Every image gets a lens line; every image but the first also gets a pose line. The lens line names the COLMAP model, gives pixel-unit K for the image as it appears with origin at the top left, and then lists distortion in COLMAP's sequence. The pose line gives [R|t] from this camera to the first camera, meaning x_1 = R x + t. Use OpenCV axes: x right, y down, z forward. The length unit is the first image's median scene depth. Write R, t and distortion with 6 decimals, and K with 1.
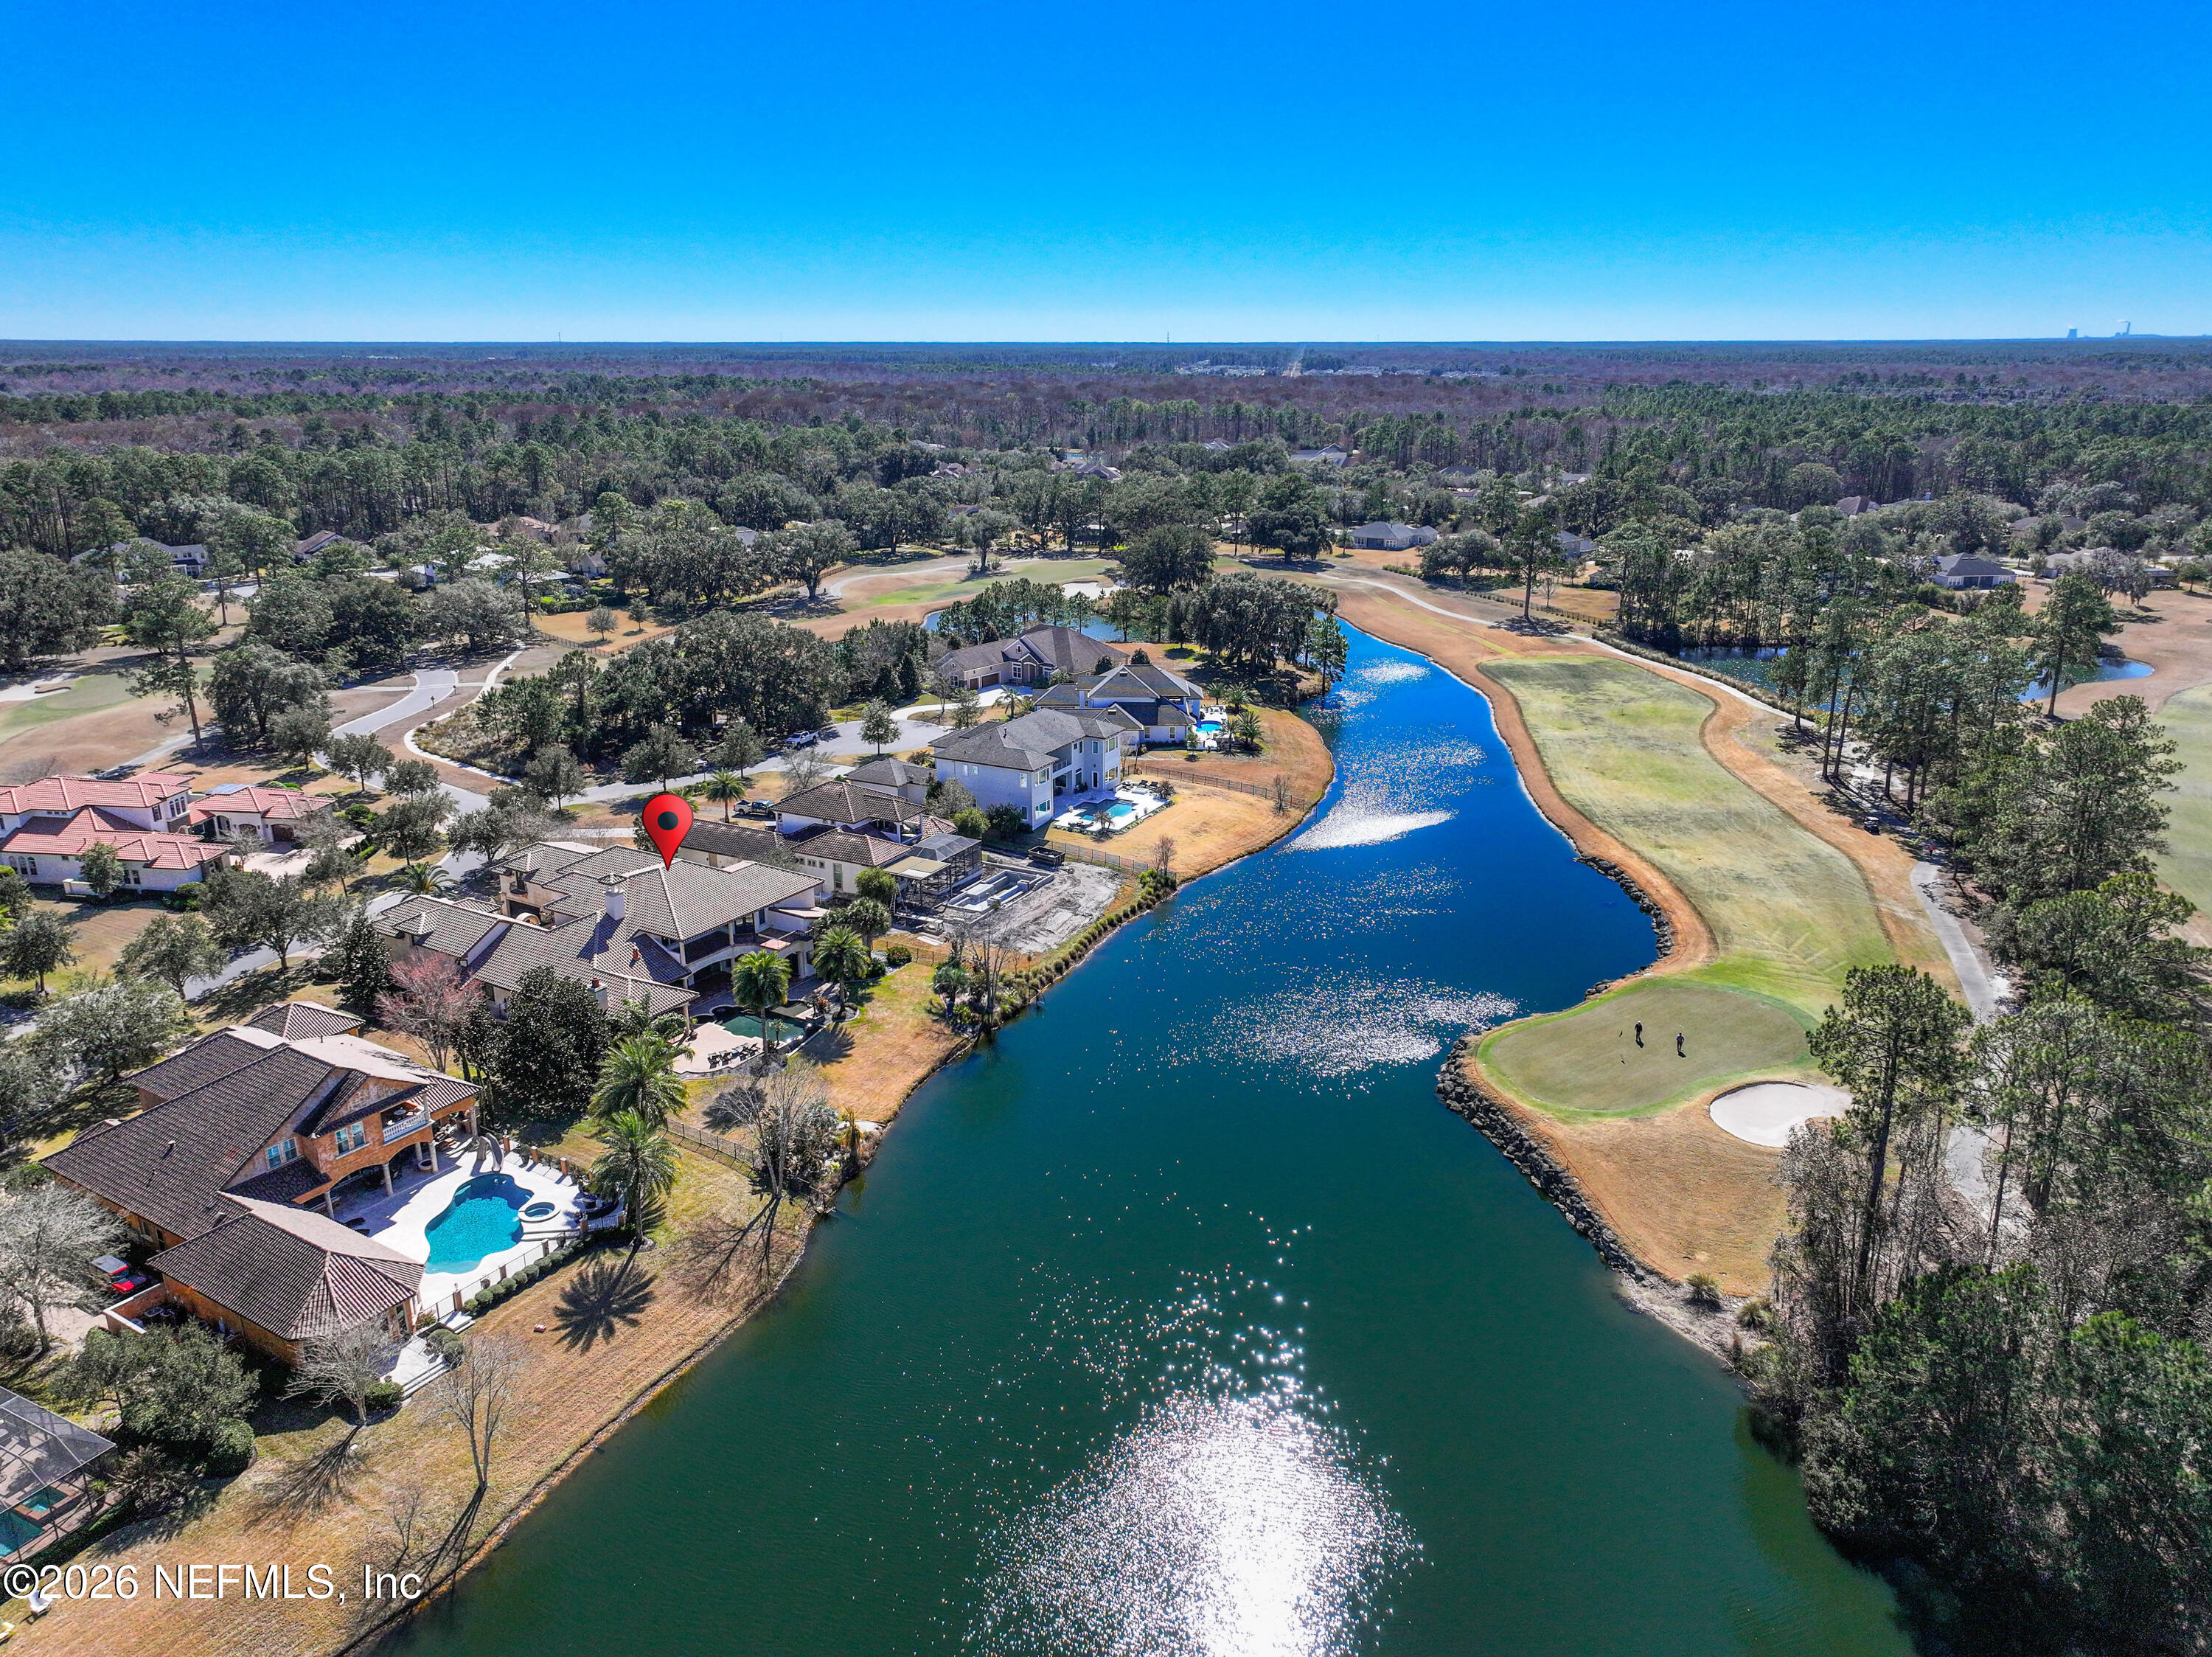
lens RADIAL K [[1576.0, 0, 1106.0], [0, 1576.0, 828.5], [0, 0, 1]] dist [-0.005319, 0.018379]
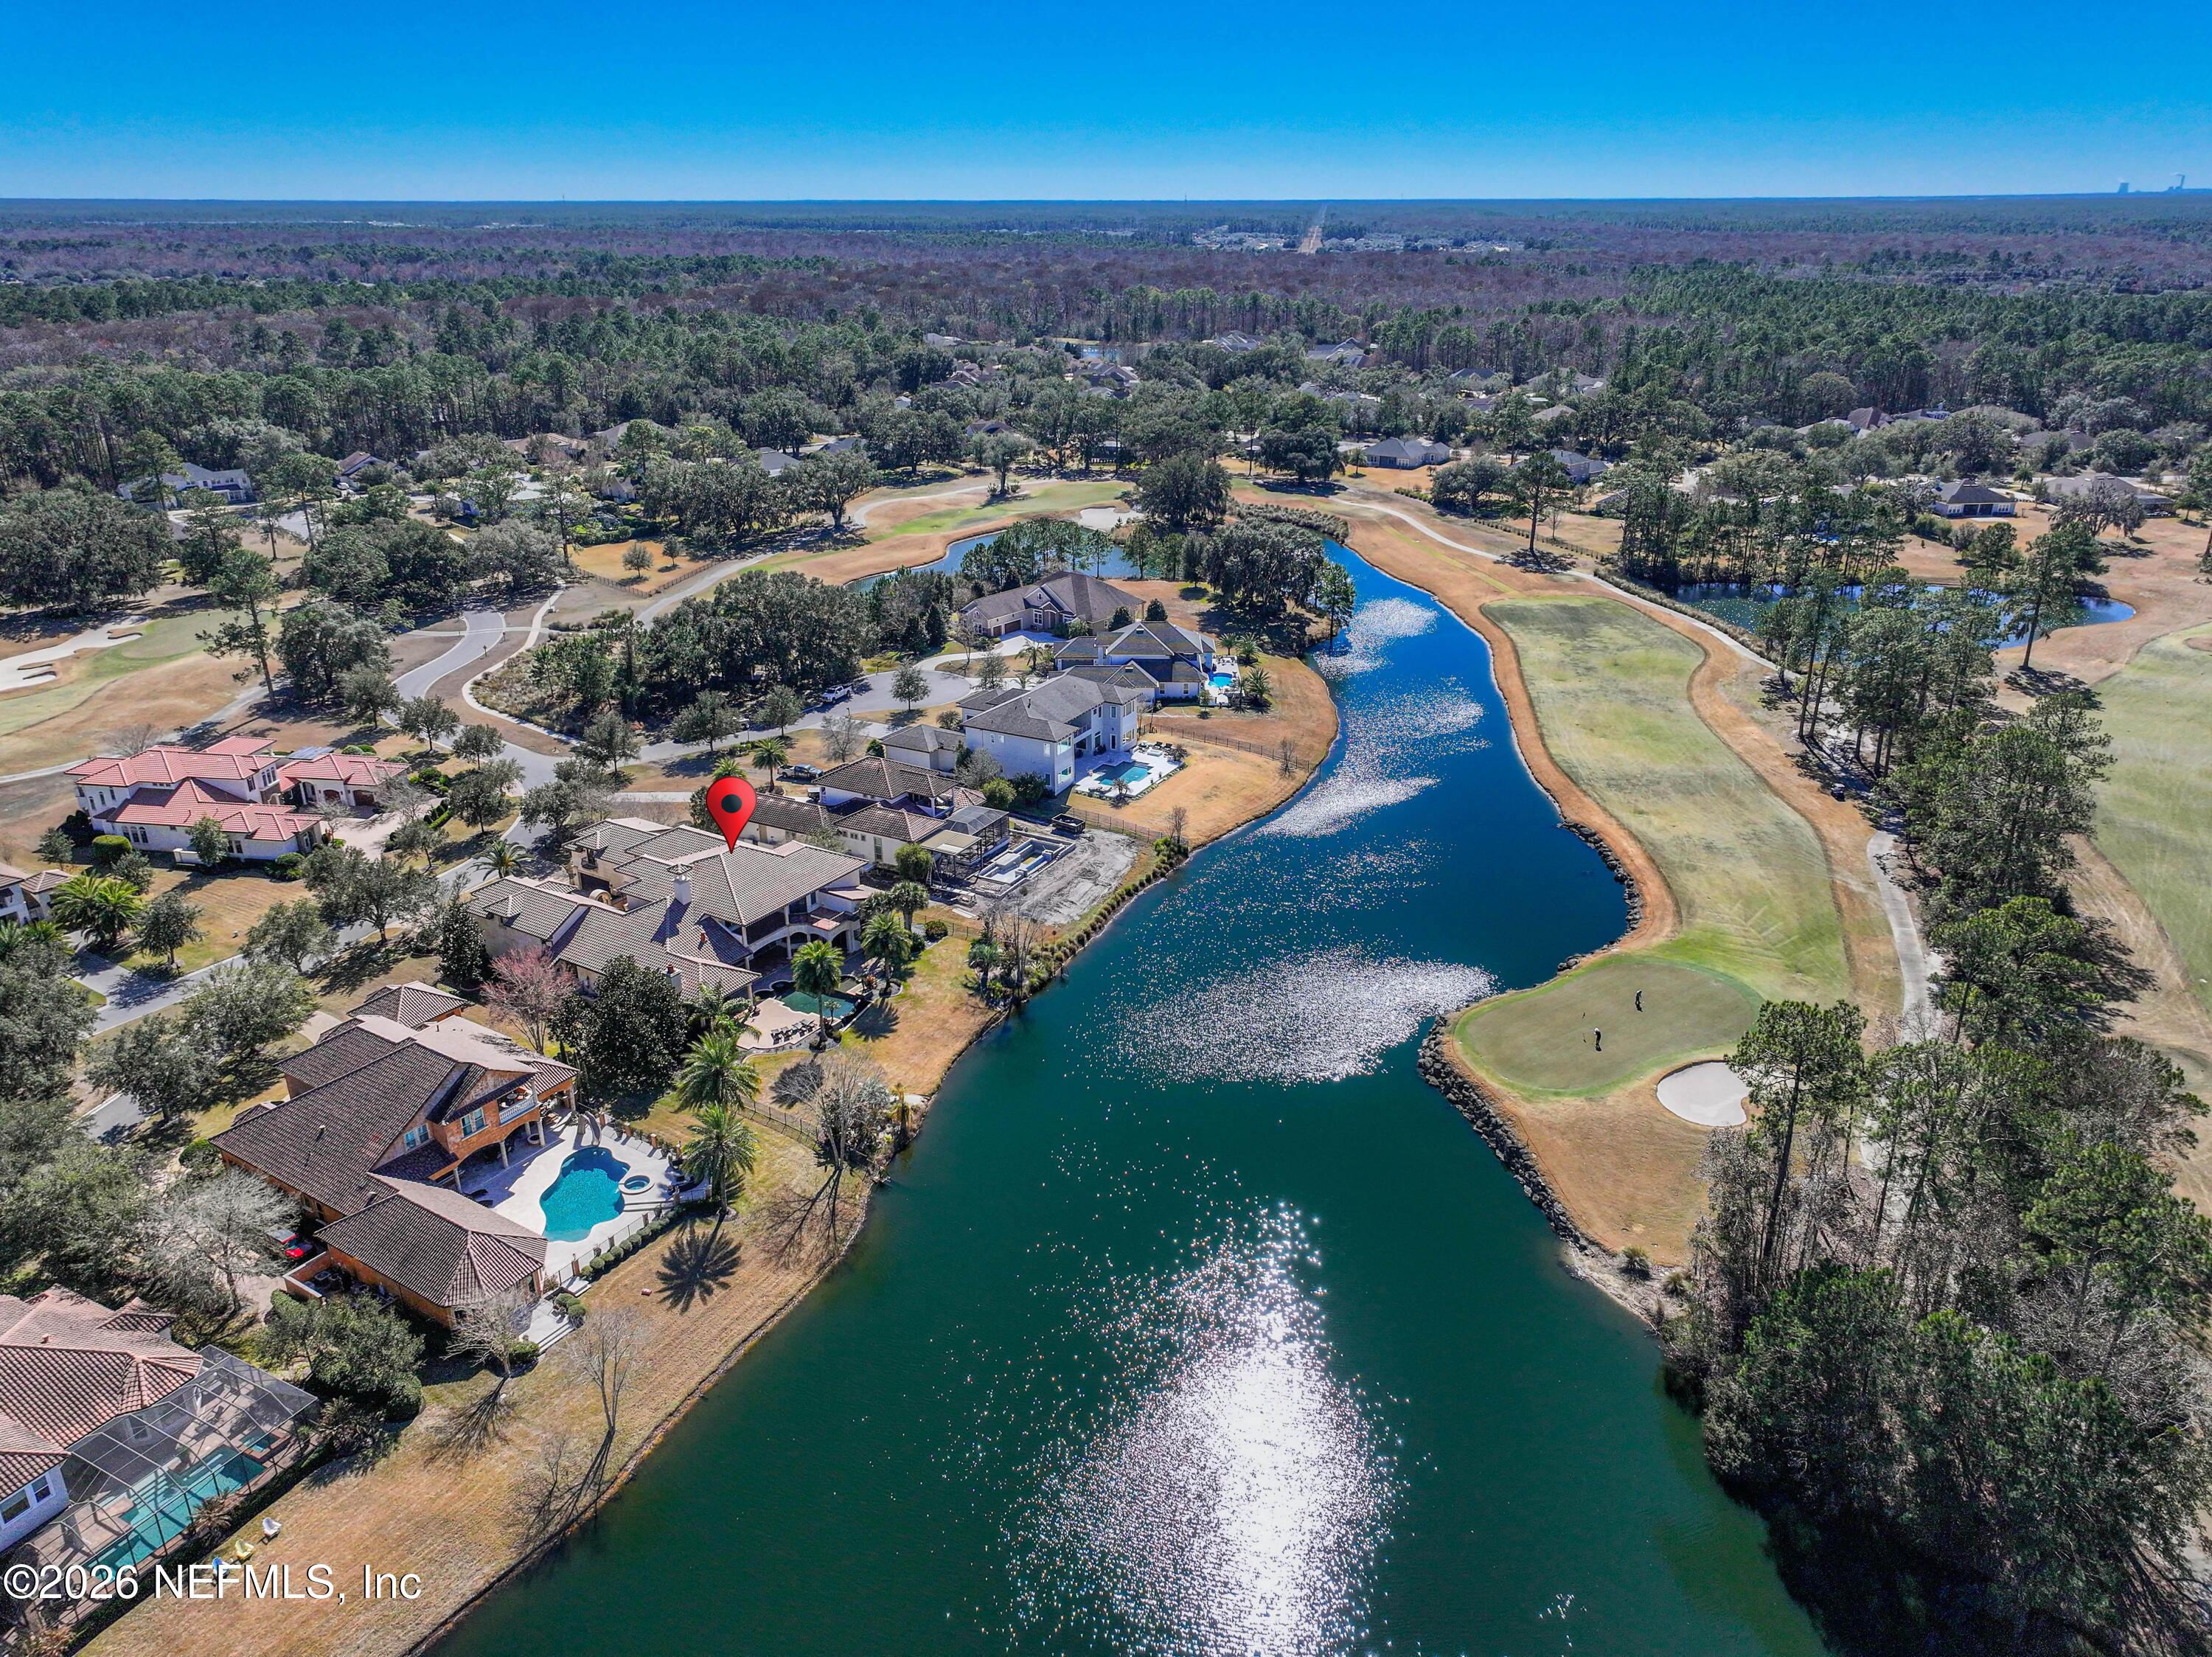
lens RADIAL K [[1576.0, 0, 1106.0], [0, 1576.0, 828.5], [0, 0, 1]] dist [-0.005319, 0.018379]
pose [[0.999955, 0.002576, -0.009150, -0.002131], [-0.001814, 0.996607, 0.082288, -0.067975], [0.009331, -0.082268, 0.996567, -0.078940]]
